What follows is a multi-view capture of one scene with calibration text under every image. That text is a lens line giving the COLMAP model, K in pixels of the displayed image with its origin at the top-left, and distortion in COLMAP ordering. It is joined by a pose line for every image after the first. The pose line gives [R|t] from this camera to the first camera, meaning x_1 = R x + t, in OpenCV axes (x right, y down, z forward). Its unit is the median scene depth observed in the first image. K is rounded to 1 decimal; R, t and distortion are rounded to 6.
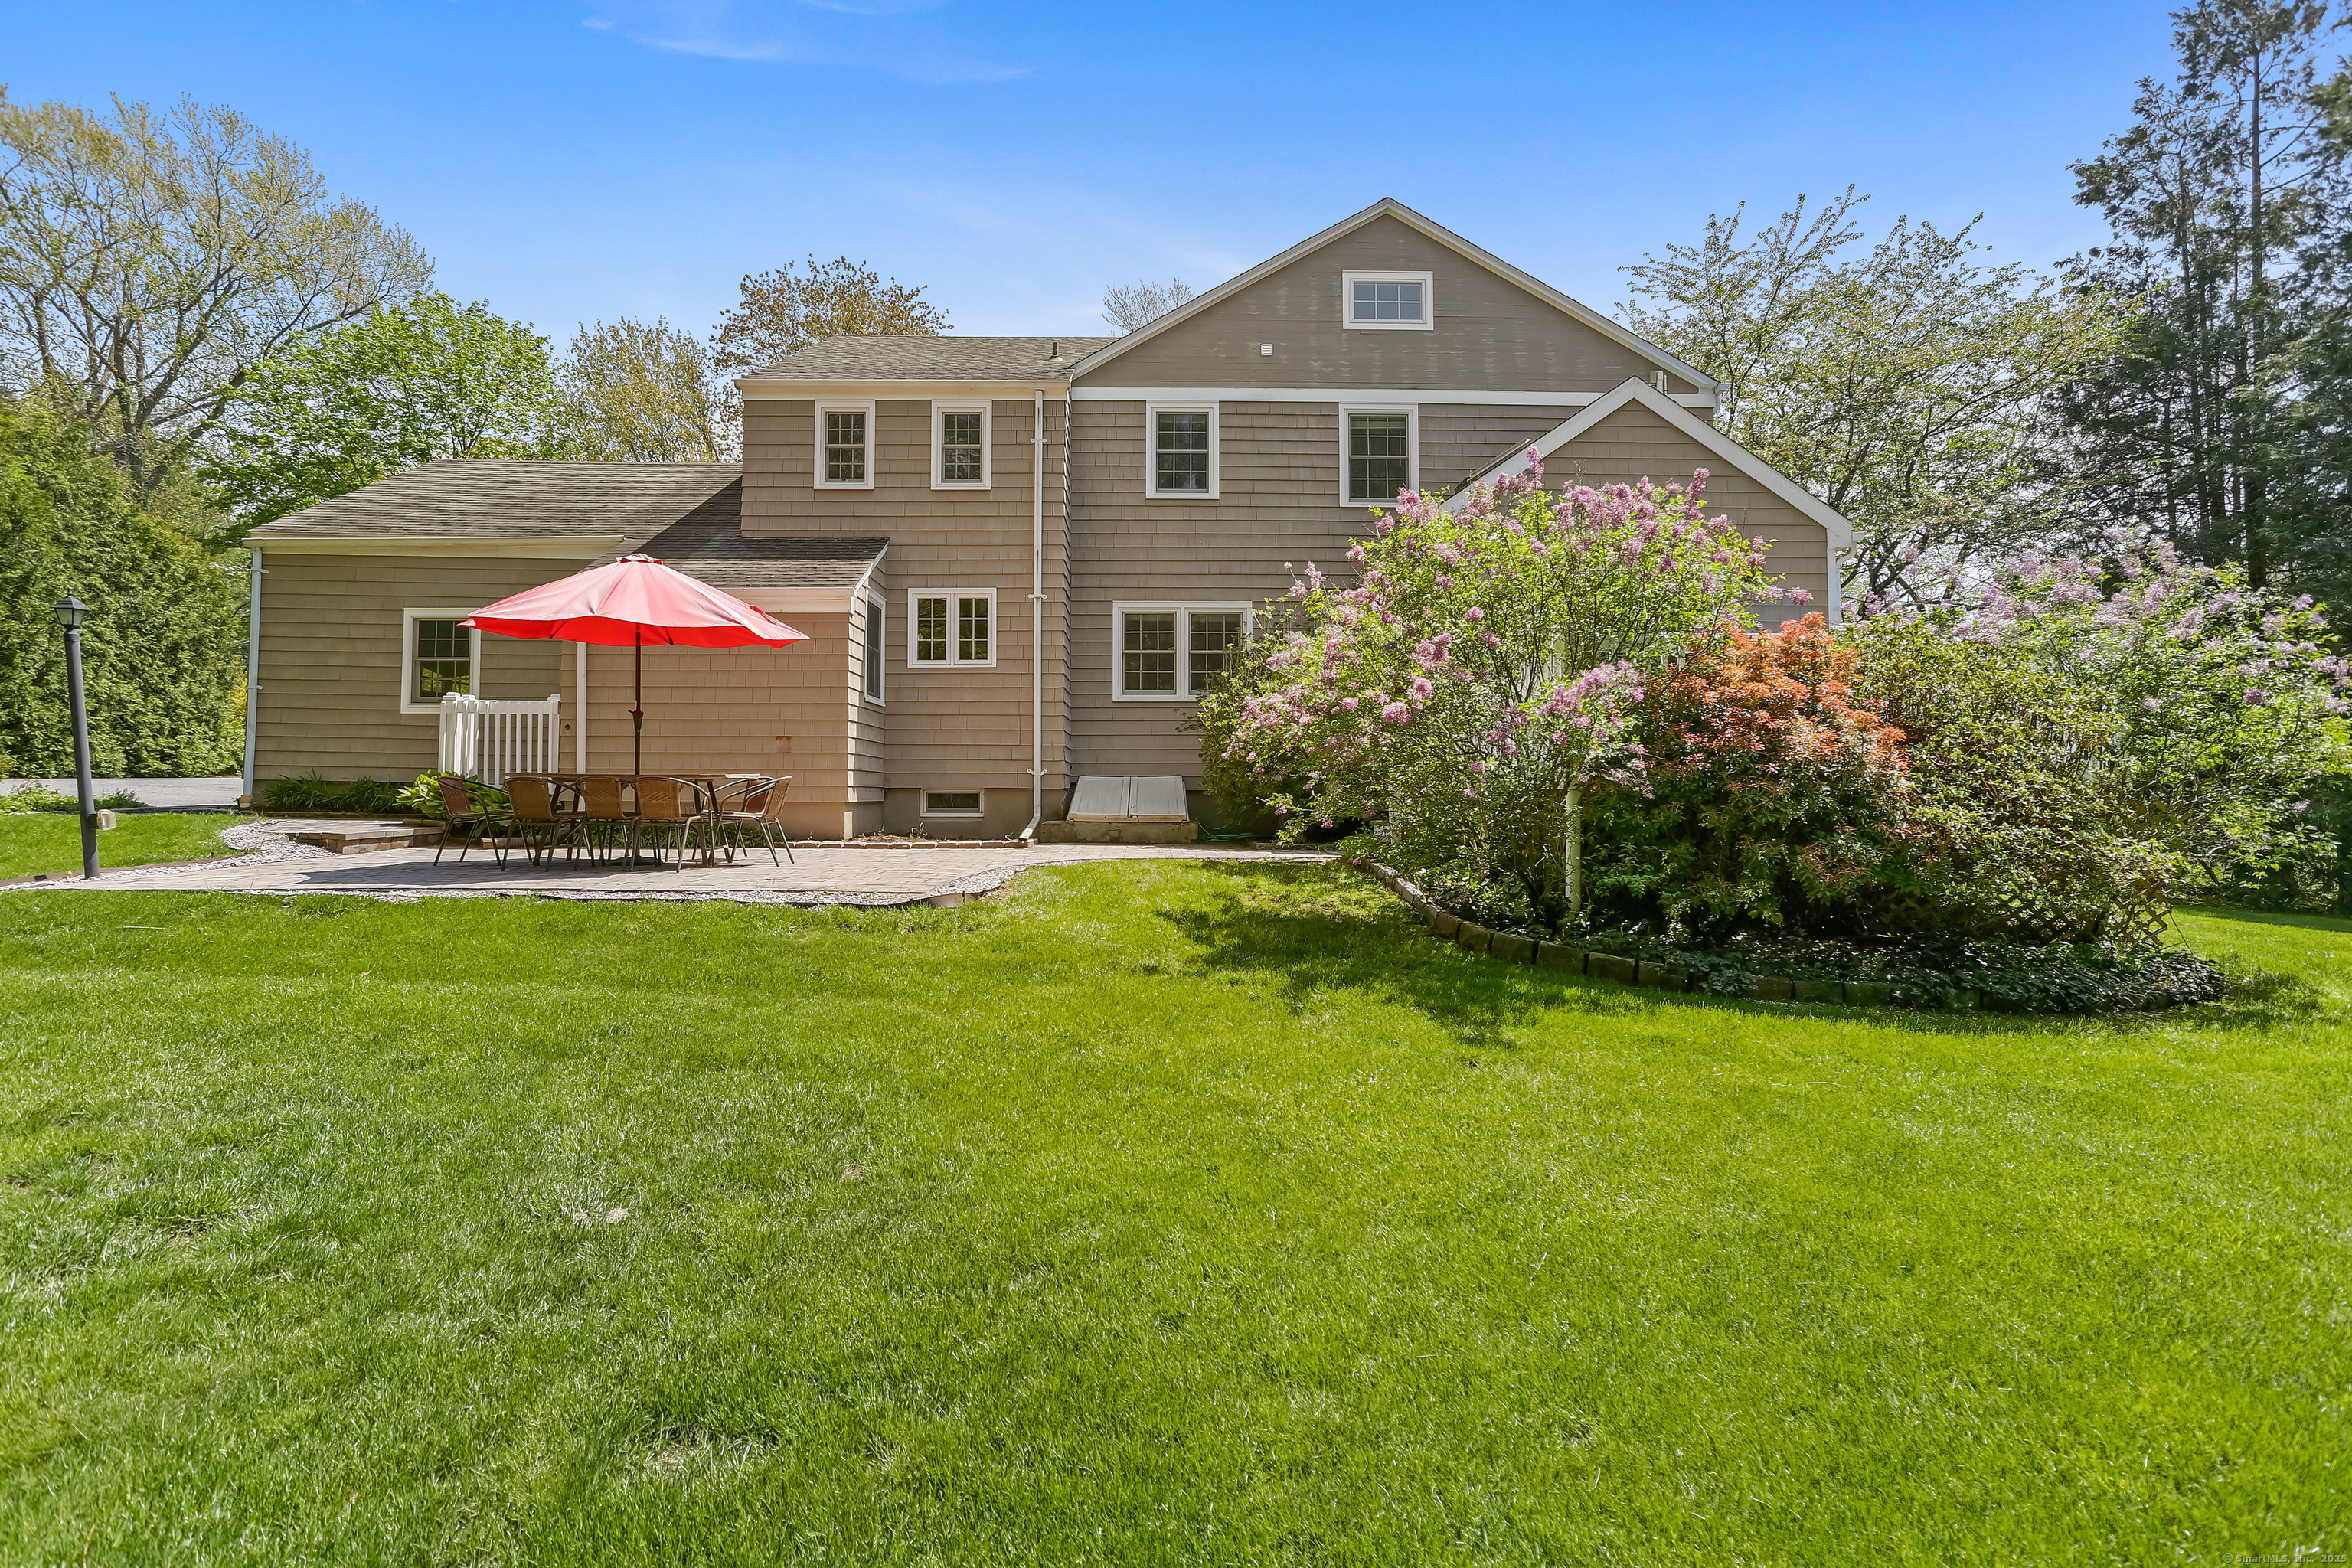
lens RADIAL K [[1134.4, 0, 1182.6], [0, 1134.4, 771.7], [0, 0, 1]] dist [-0.069916, 0.054624]
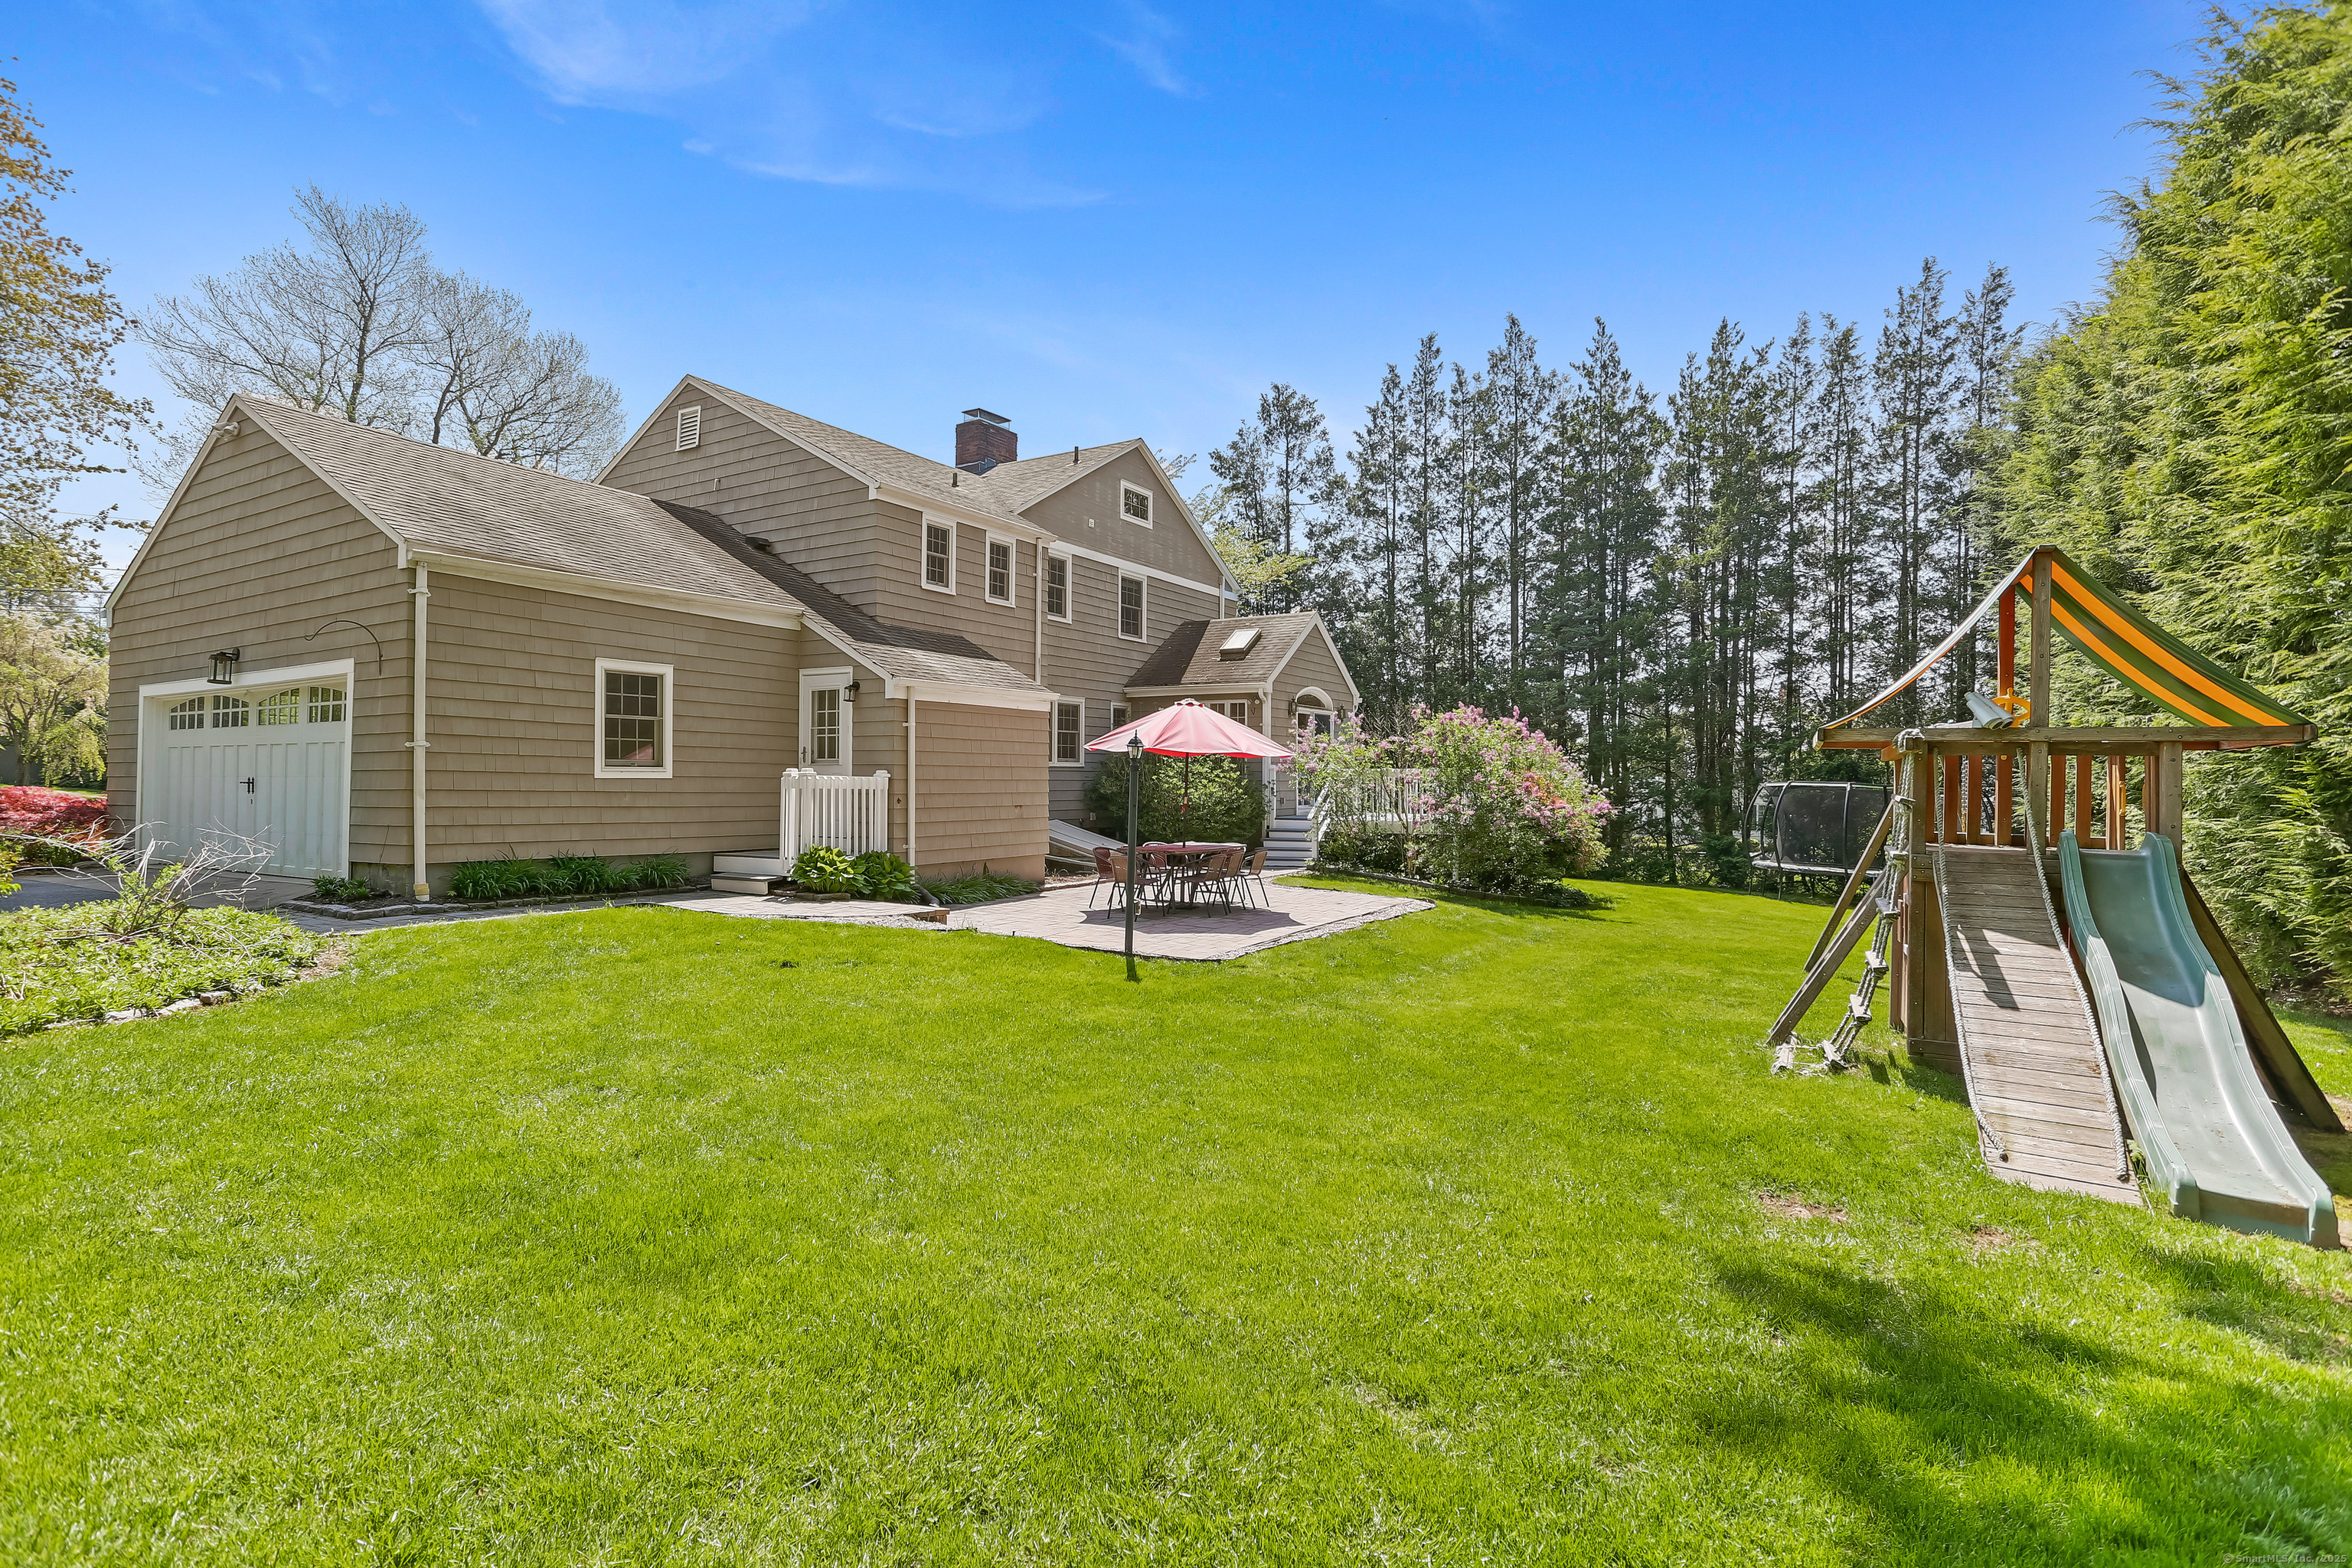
lens RADIAL K [[1134.4, 0, 1182.6], [0, 1134.4, 771.7], [0, 0, 1]] dist [-0.069916, 0.054624]
pose [[0.525547, 0.007358, 0.850733, -1.101782], [-0.019825, 0.999797, 0.003599, -0.063763], [-0.850533, -0.018757, 0.525587, 0.130848]]
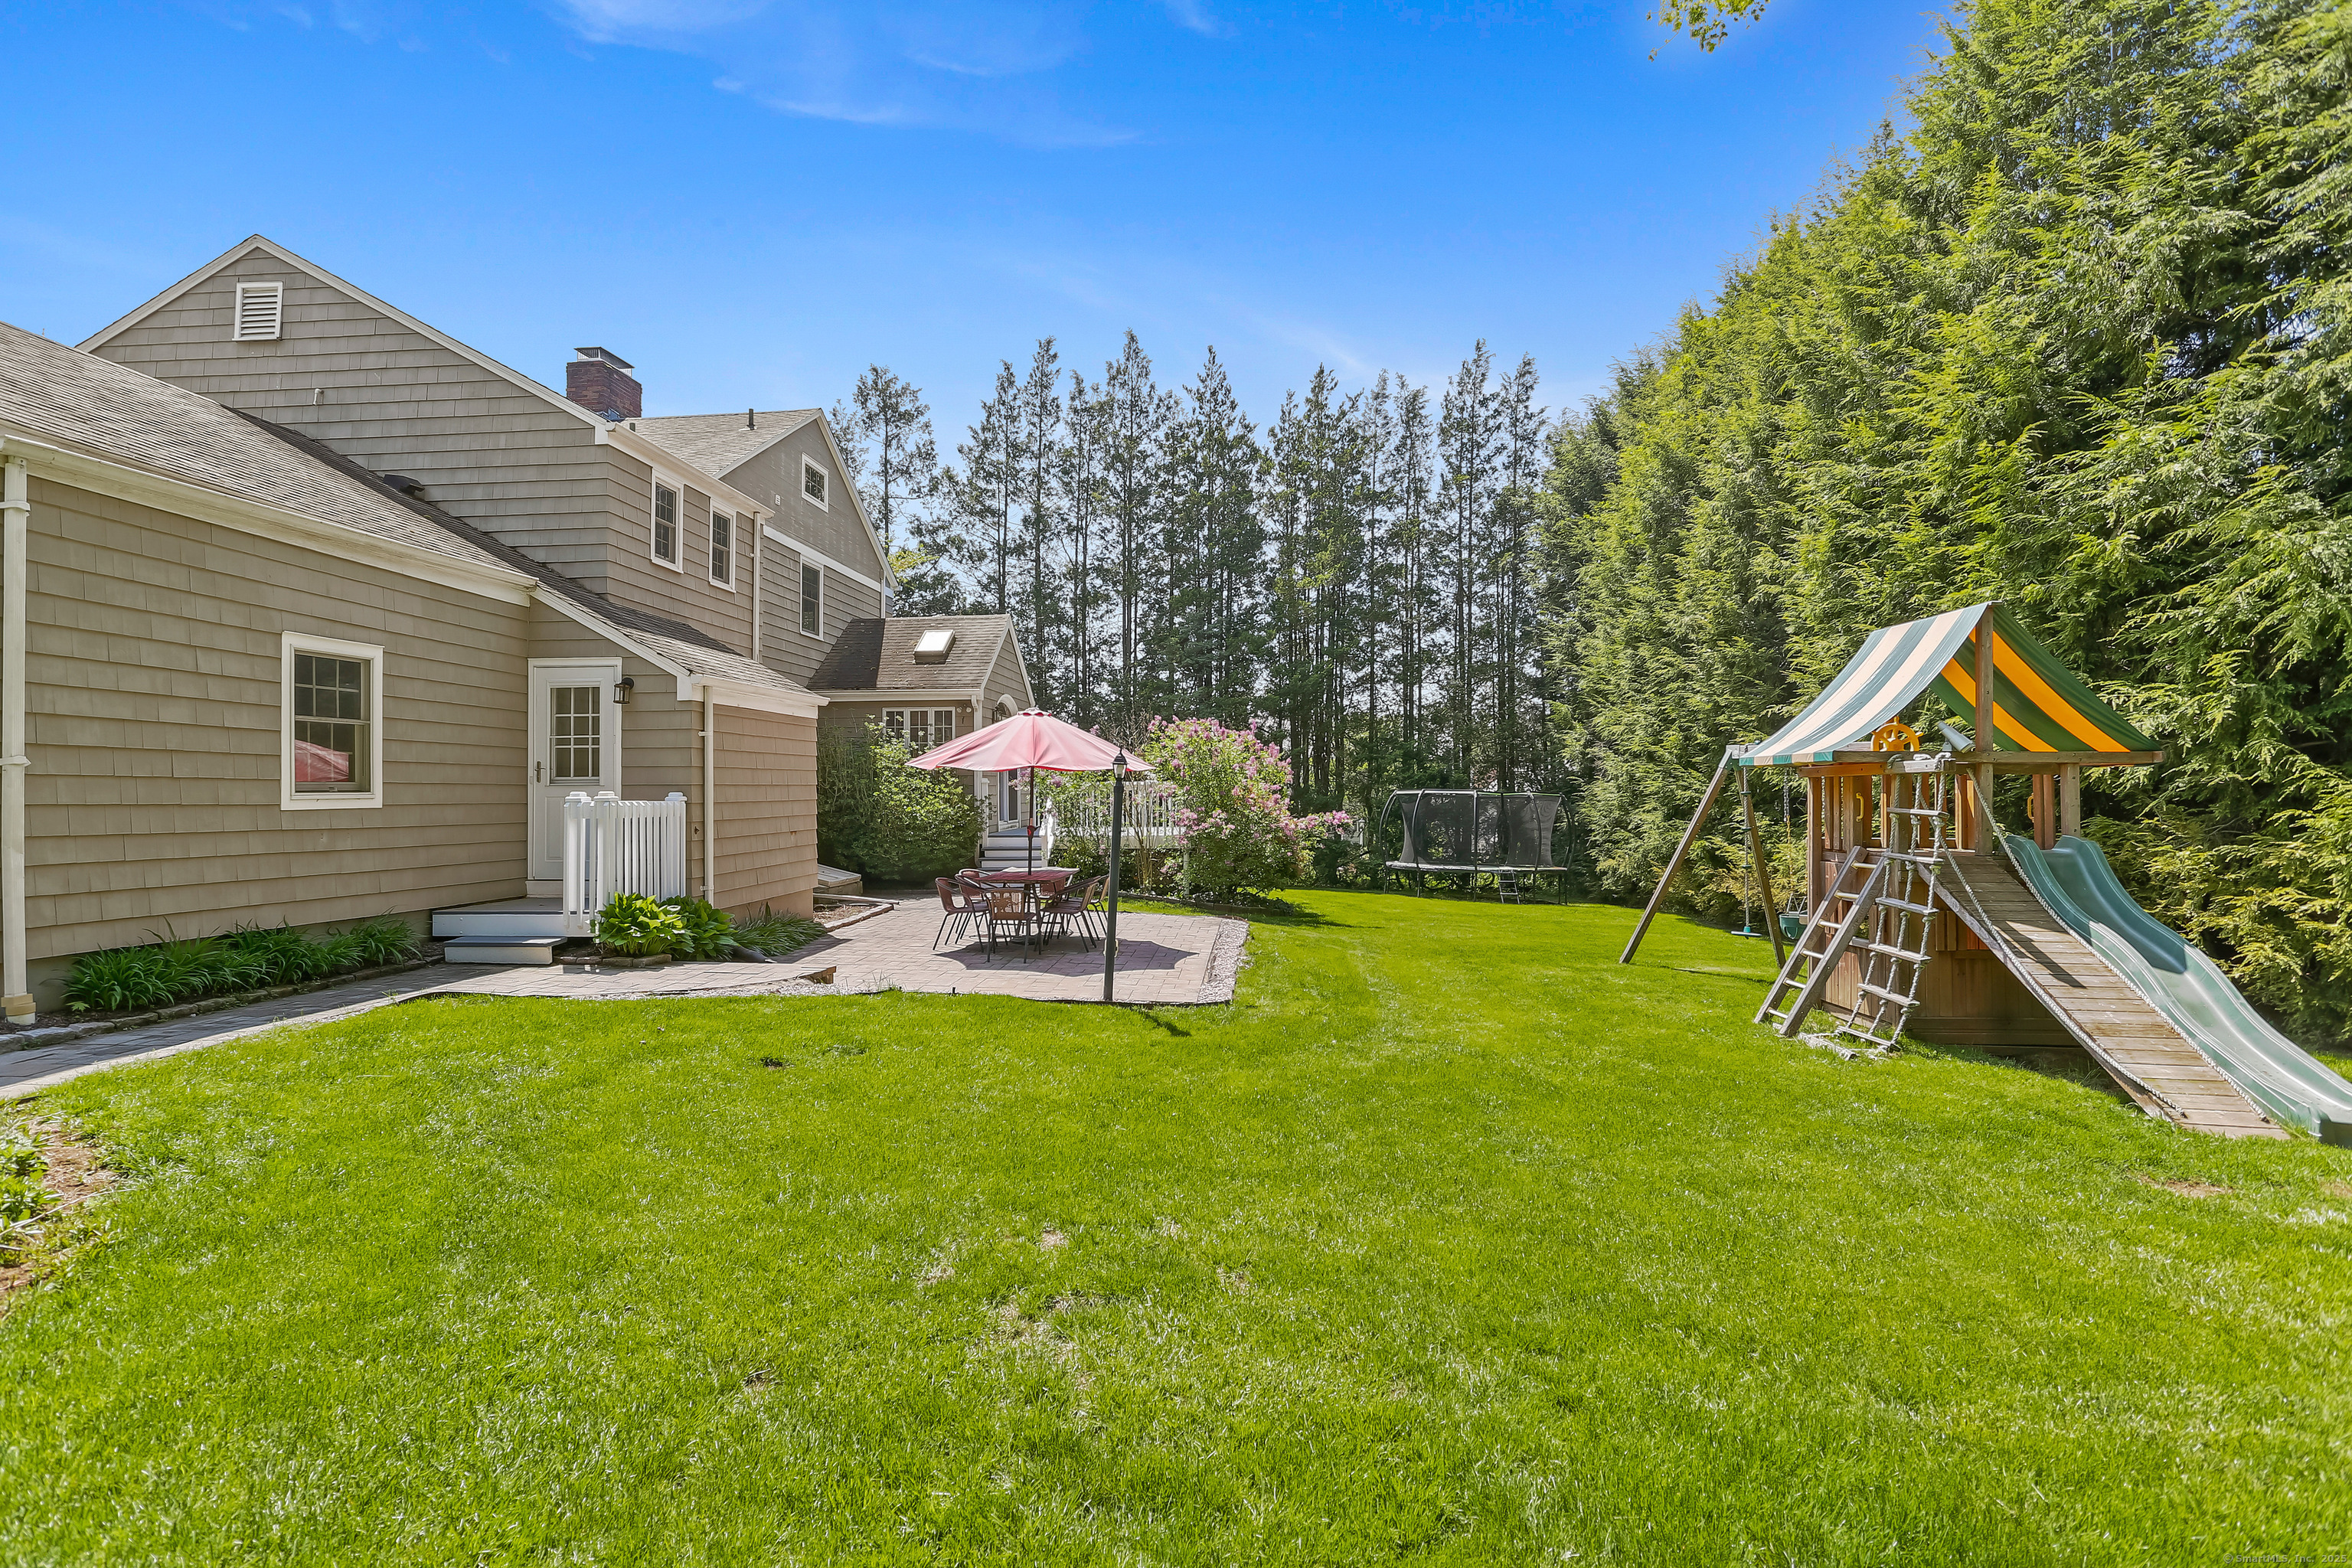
lens RADIAL K [[1151.2, 0, 1177.1], [0, 1151.2, 761.3], [0, 0, 1]] dist [-0.059062, 0.038075]
pose [[0.103577, 0.020539, 0.994409, -1.136327], [-0.012705, 0.999733, -0.019325, -0.066475], [-0.994540, -0.010633, 0.103811, 0.426249]]
